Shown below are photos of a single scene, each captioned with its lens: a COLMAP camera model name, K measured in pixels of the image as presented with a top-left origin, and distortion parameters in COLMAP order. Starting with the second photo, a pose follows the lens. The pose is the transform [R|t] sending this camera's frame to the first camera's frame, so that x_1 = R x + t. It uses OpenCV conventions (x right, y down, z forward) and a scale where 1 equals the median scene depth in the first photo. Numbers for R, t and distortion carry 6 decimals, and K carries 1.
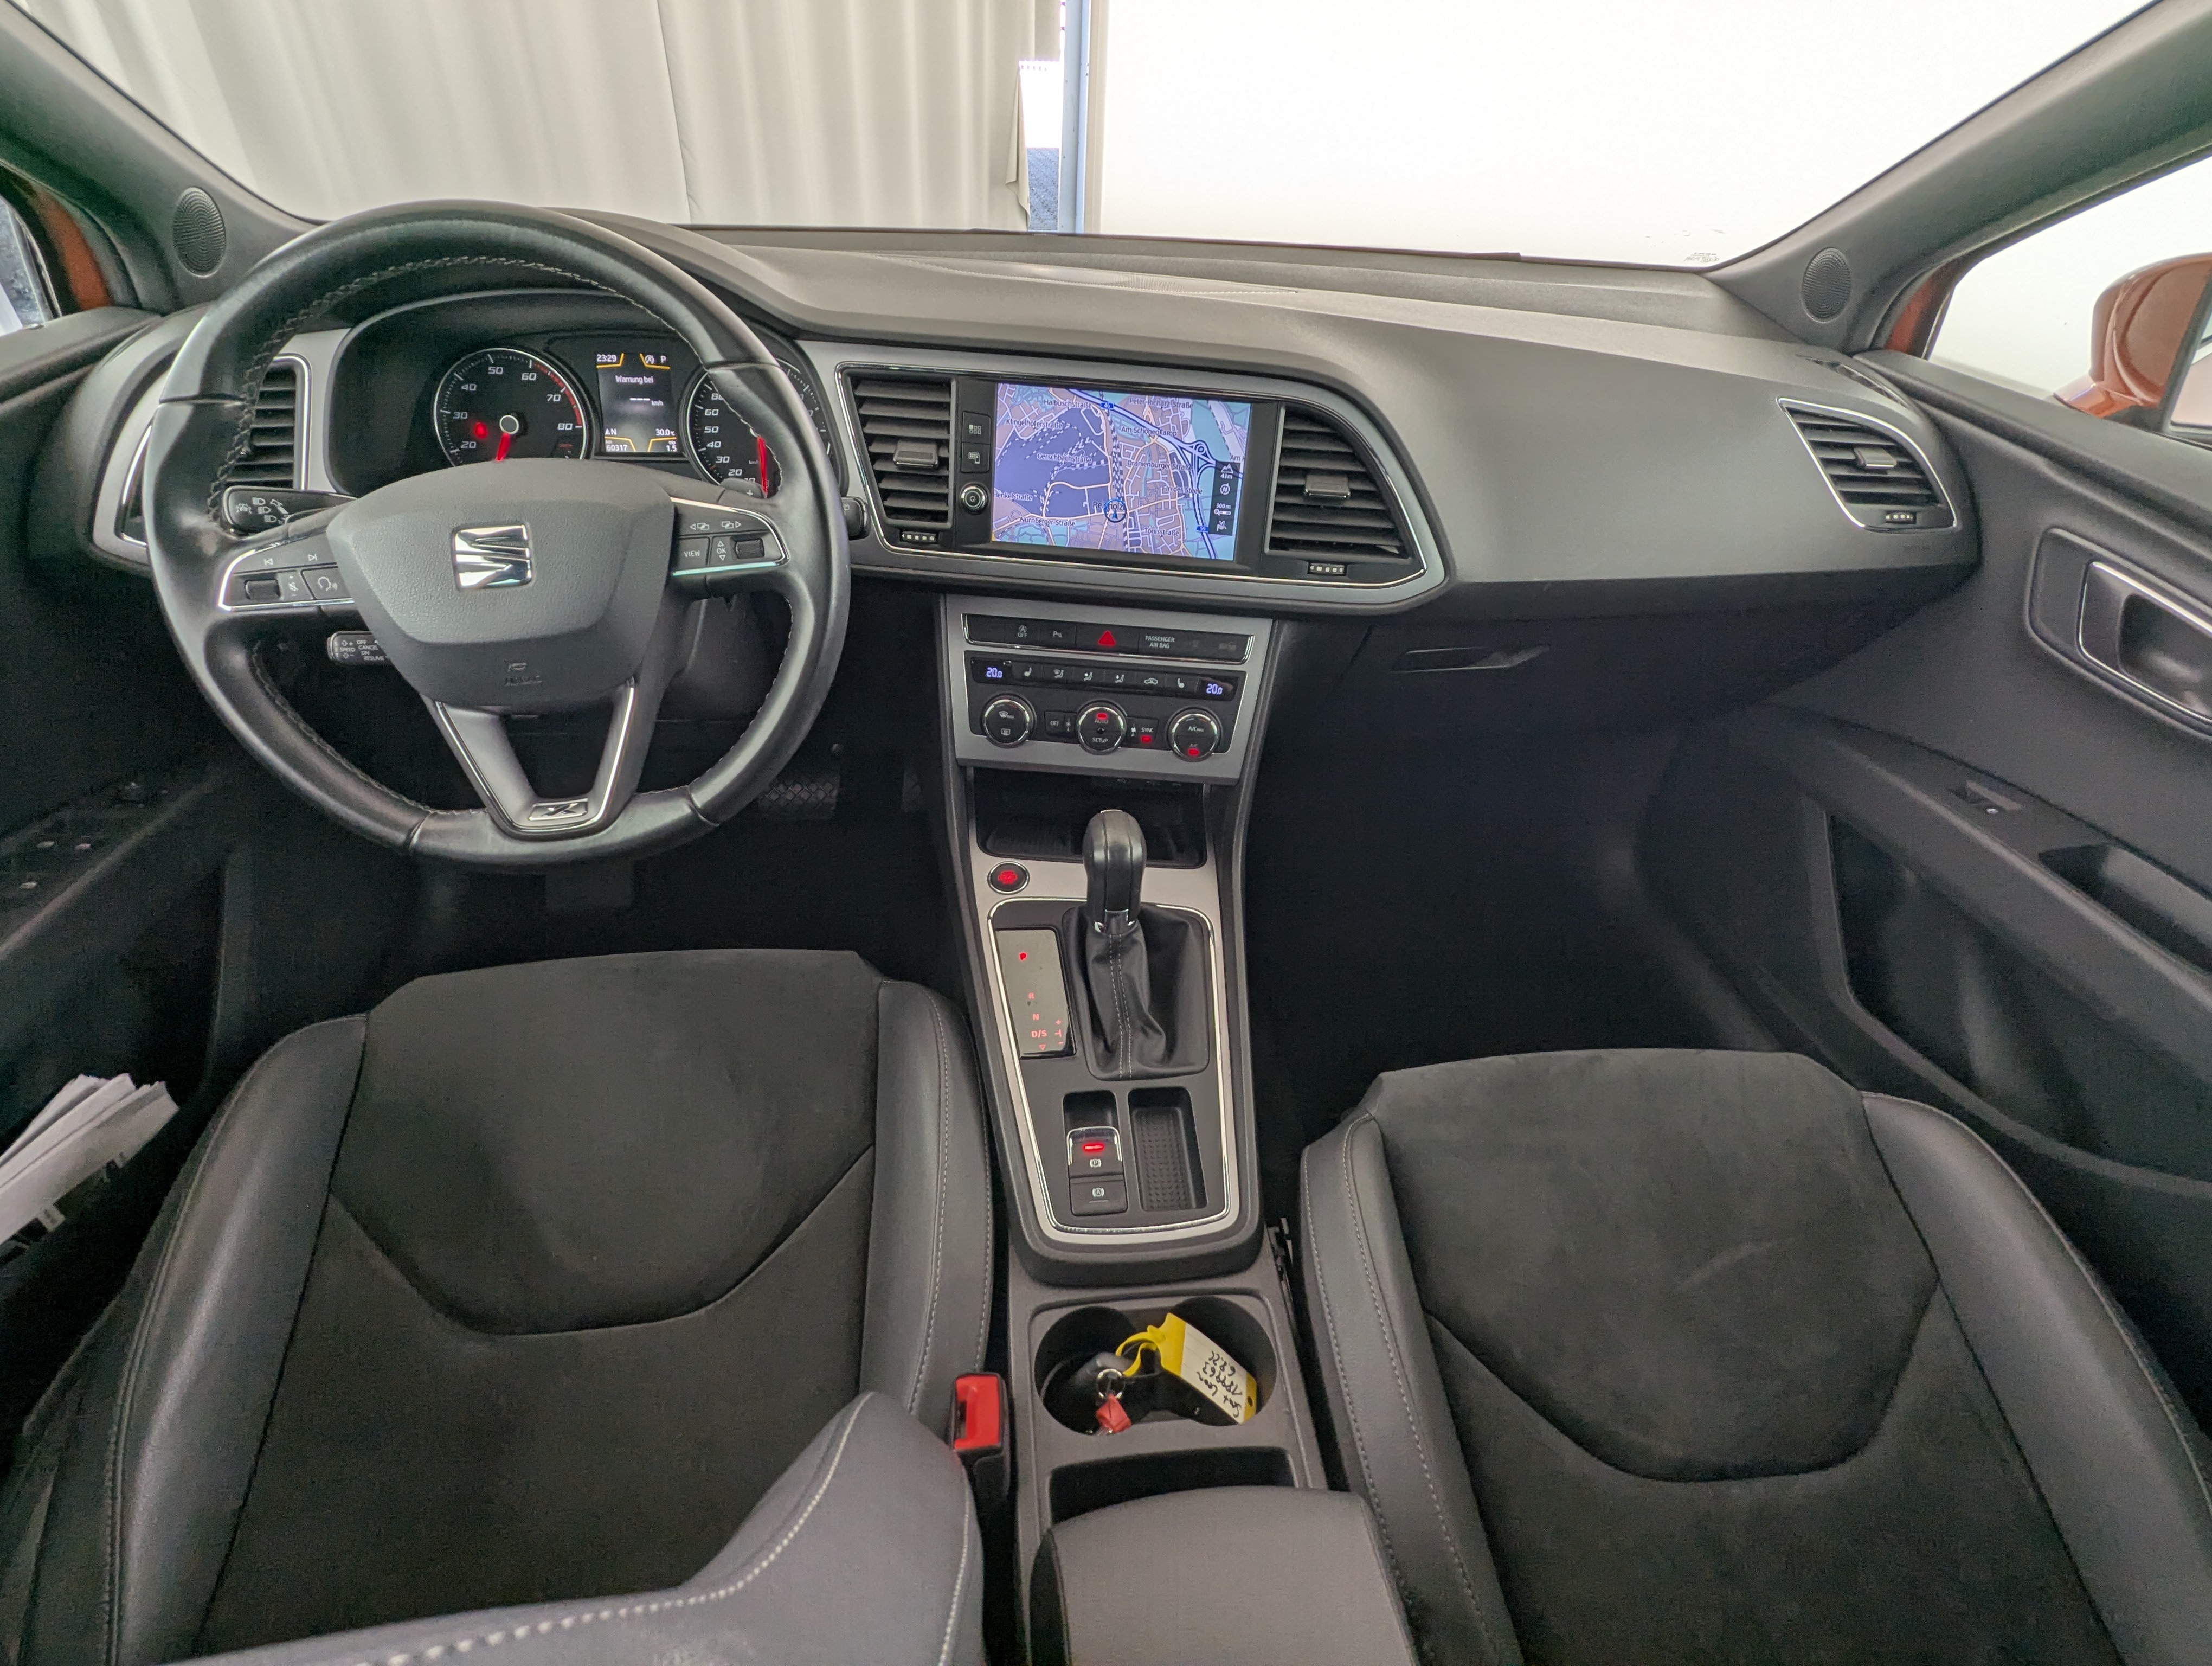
lens RADIAL K [[1033.9, 0, 1096.8], [0, 1033.9, 838.0], [0, 0, 1]] dist [-0.009169, -0.000042]
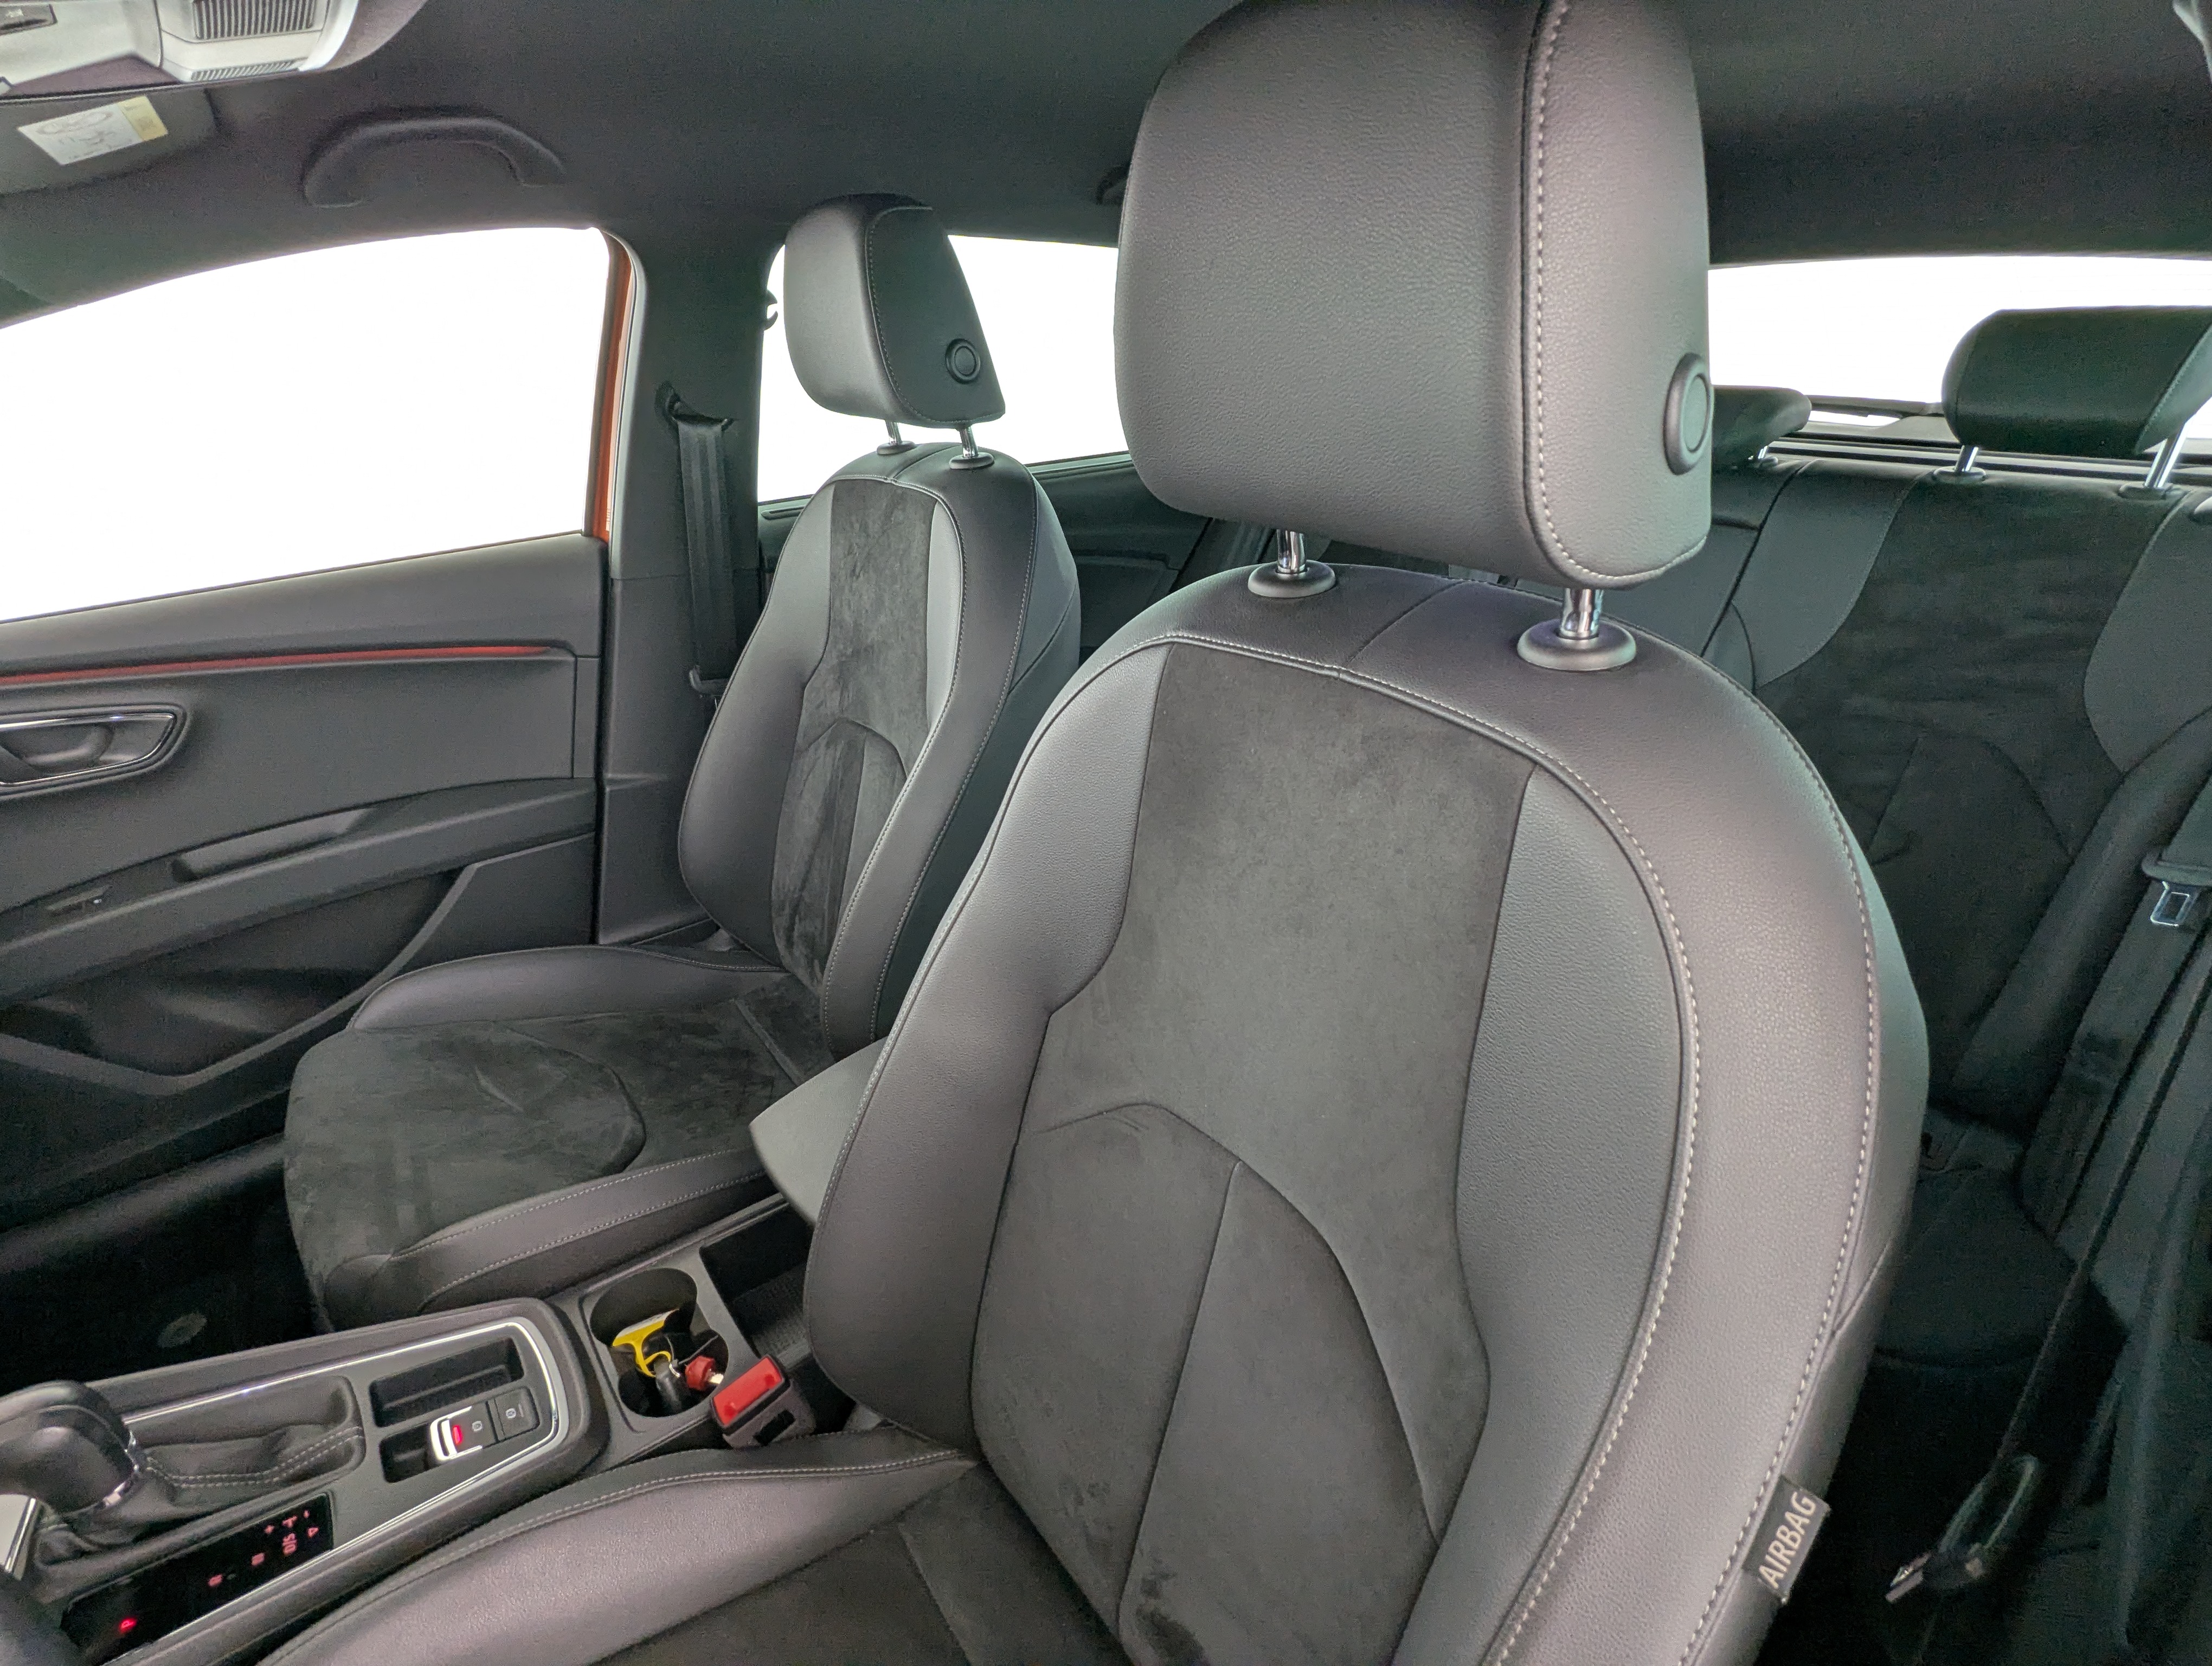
lens RADIAL K [[1033.9, 0, 1097.9], [0, 1033.9, 835.6], [0, 0, 1]] dist [-0.009169, -0.000042]
pose [[-0.534351, -0.406512, 0.741091, -0.737968], [0.501050, 0.553779, 0.665039, -0.319236], [-0.680748, 0.726689, -0.092230, 0.252176]]
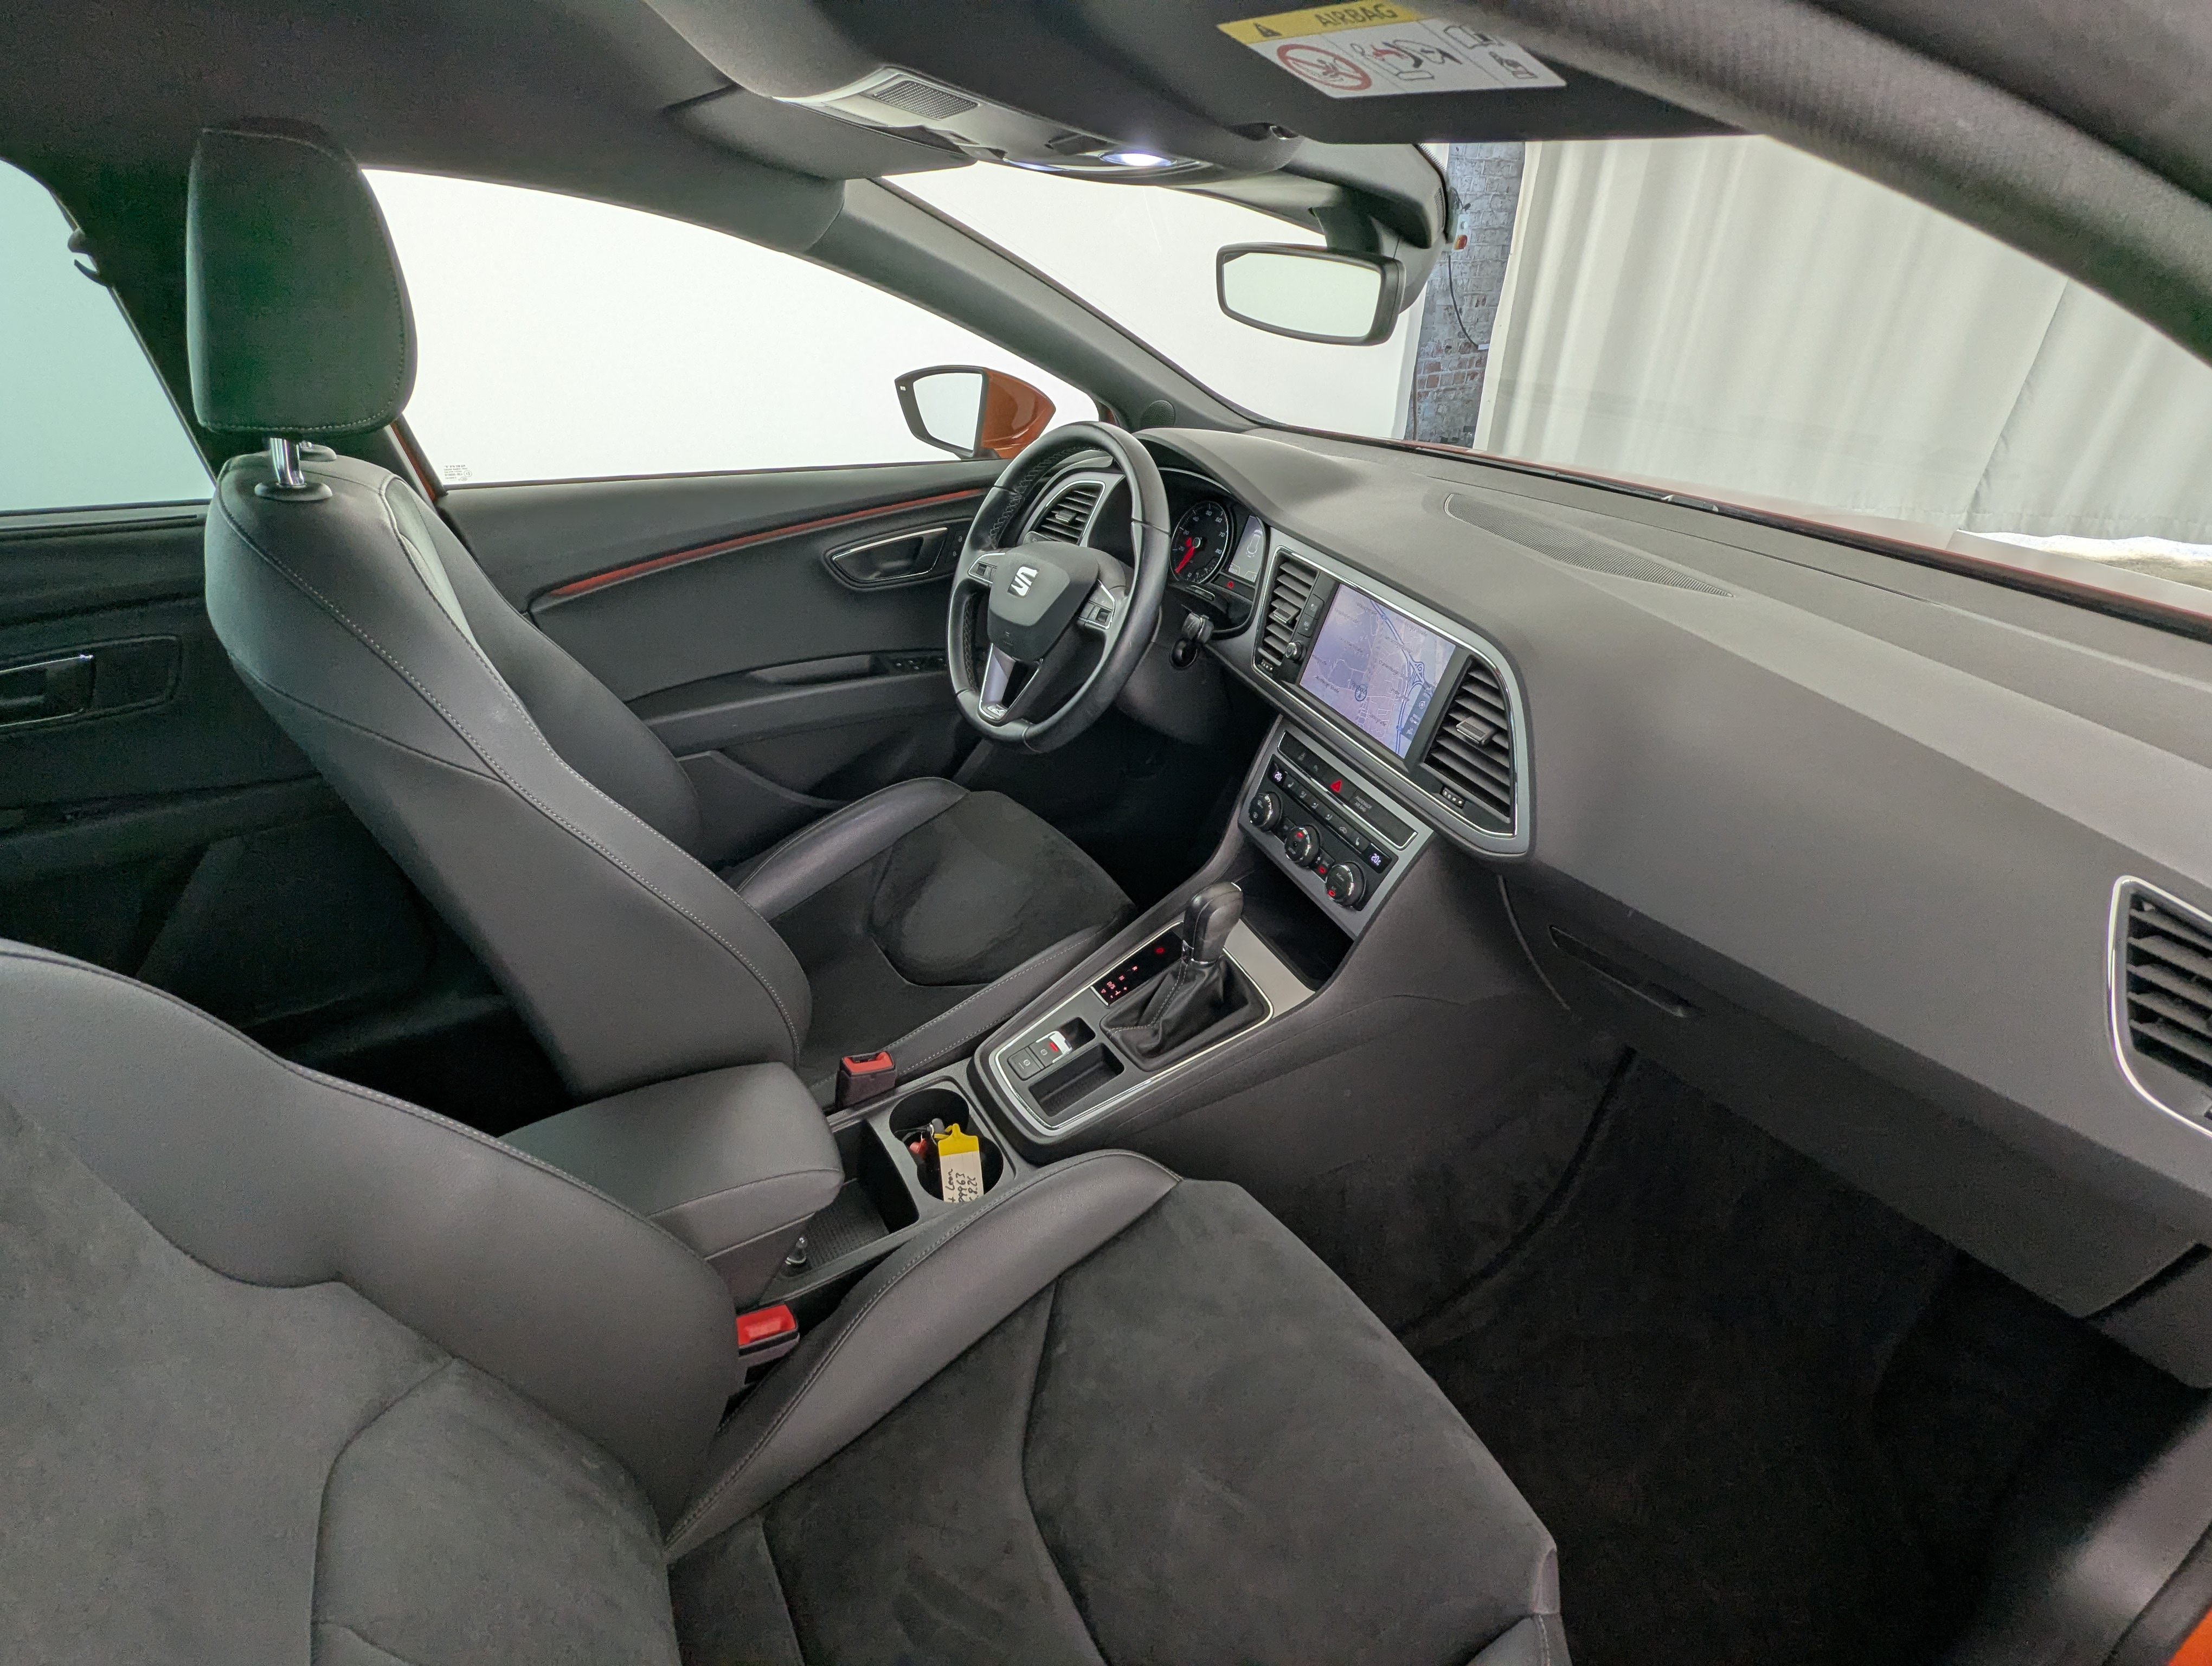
lens RADIAL K [[1033.9, 0, 1104.6], [0, 1033.9, 822.6], [0, 0, 1]] dist [-0.009169, -0.000042]
pose [[0.423012, 0.418767, -0.803552, 0.974495], [-0.545259, 0.825914, 0.143381, -0.191021], [0.723708, 0.377492, 0.577708, 0.084639]]
